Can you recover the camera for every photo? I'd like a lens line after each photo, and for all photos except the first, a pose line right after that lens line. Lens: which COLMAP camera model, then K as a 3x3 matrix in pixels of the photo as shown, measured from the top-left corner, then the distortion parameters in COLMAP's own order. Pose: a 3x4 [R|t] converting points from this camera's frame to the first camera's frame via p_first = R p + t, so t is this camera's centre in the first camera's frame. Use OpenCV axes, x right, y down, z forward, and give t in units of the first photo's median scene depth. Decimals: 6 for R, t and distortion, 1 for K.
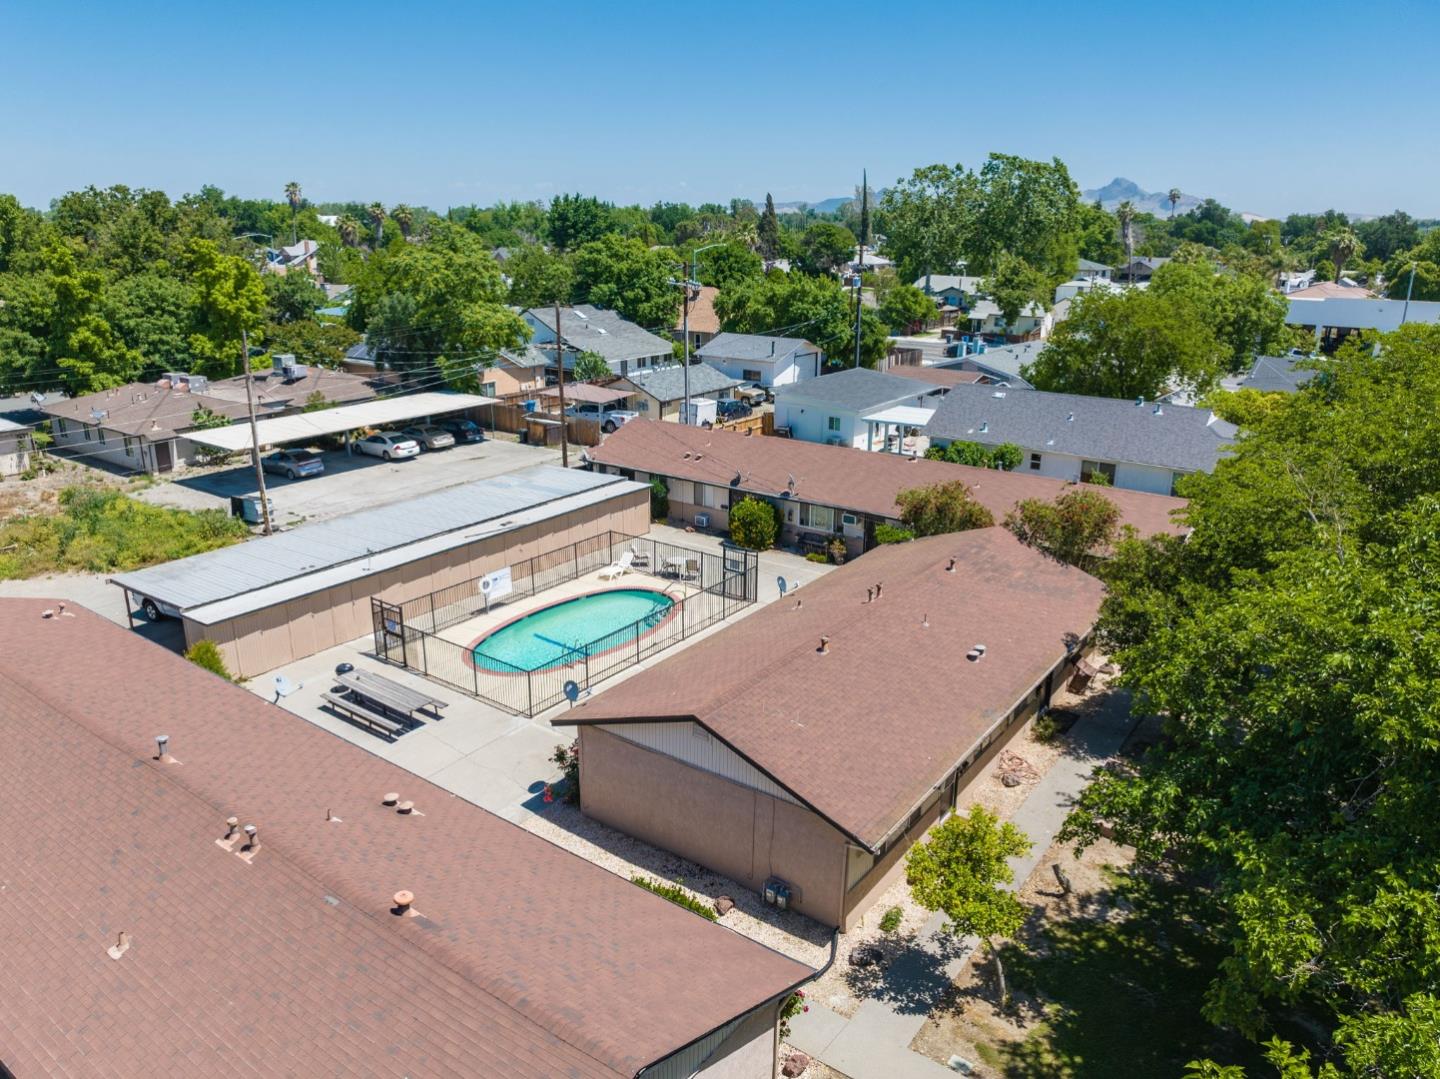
lens RADIAL K [[1015.2, 0, 720.4], [0, 1015.2, 539.1], [0, 0, 1]] dist [-0.034498, 0.001574]
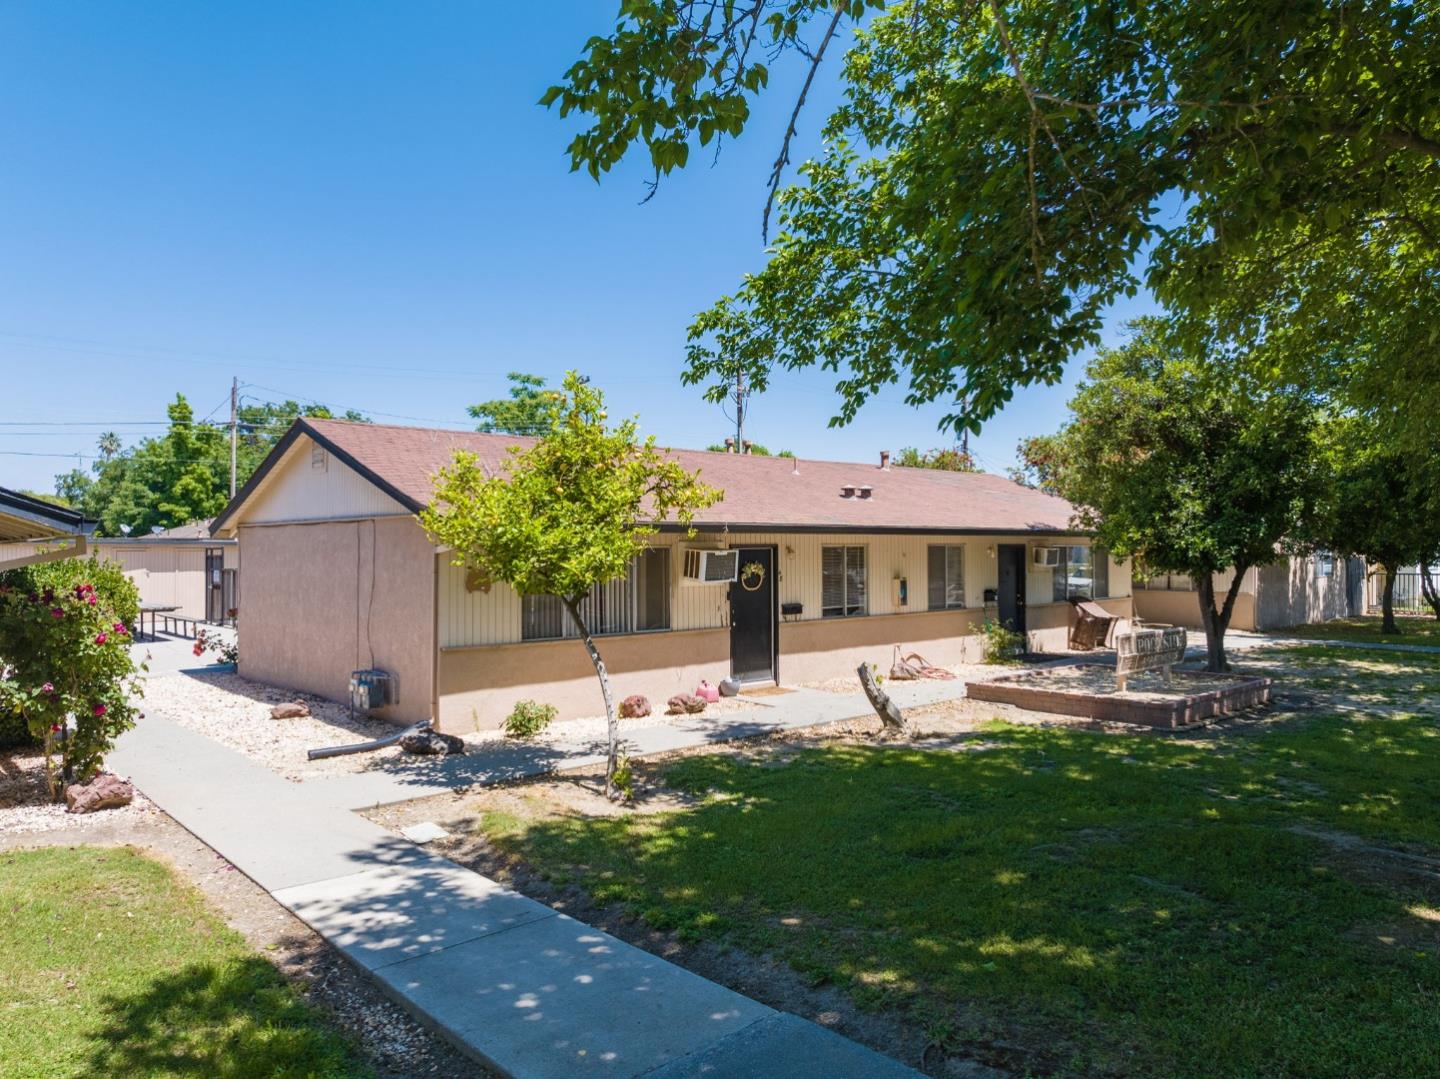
lens RADIAL K [[1015.2, 0, 735.4], [0, 1015.2, 539.8], [0, 0, 1]] dist [-0.034498, 0.001574]
pose [[0.980379, -0.014379, -0.196597, 0.130420], [-0.048361, 0.949310, -0.310599, 0.151326], [0.191098, 0.314013, 0.929988, 0.151210]]
